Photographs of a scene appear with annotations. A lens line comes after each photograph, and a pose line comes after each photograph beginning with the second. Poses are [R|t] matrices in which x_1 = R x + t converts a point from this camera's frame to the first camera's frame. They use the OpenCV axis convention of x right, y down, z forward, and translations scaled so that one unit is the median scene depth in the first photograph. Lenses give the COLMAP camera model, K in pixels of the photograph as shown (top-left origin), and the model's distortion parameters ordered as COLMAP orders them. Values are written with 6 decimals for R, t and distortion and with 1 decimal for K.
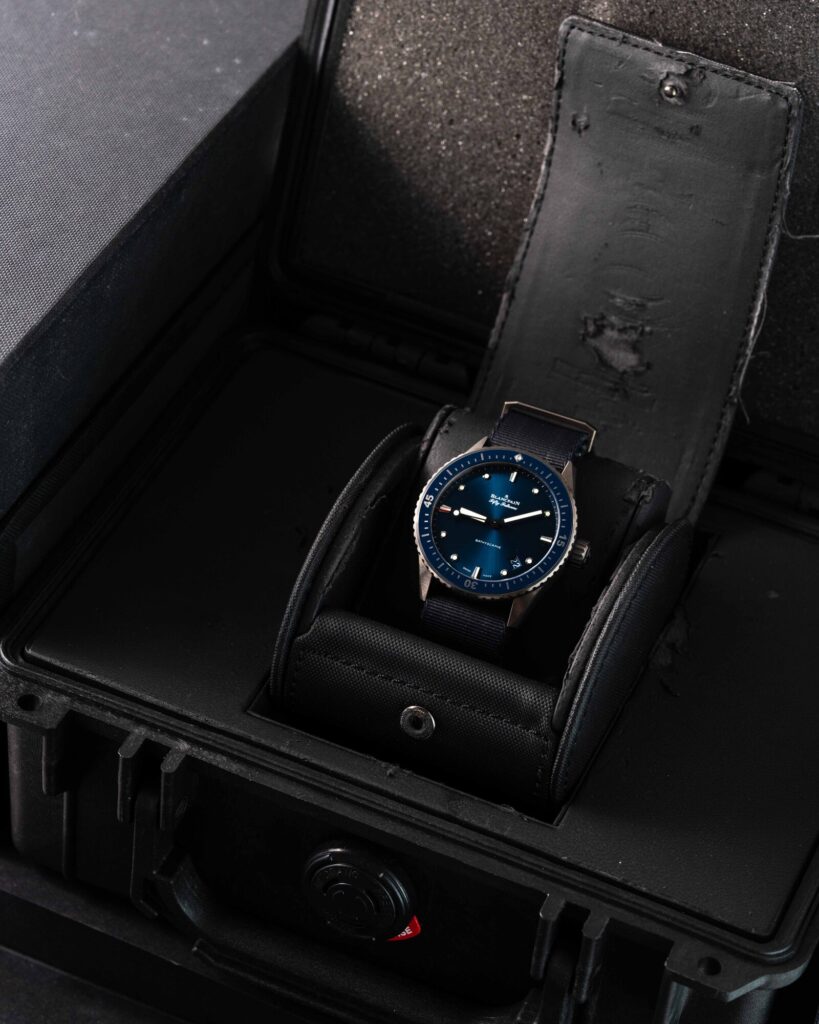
lens RADIAL K [[3663.6, 0, 409.5], [0, 3663.6, 511.5], [0, 0, 1]] dist [-0.186668, 0.000000]
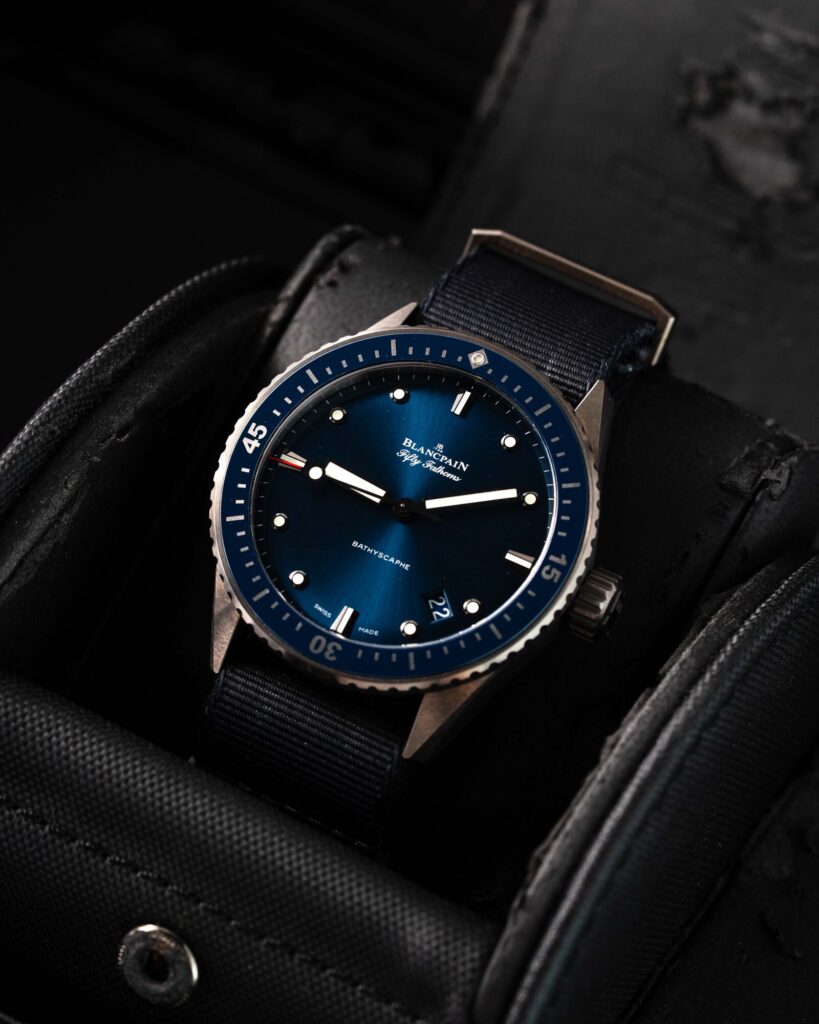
lens RADIAL K [[4365.6, 0, 408.6], [0, 4365.6, 513.4], [0, 0, 1]] dist [-0.076256, 0.000000]
pose [[0.993312, 0.108048, -0.040715, 0.044123], [-0.107450, 0.994072, 0.016601, -0.004481], [0.042267, -0.012115, 0.999033, 0.497738]]
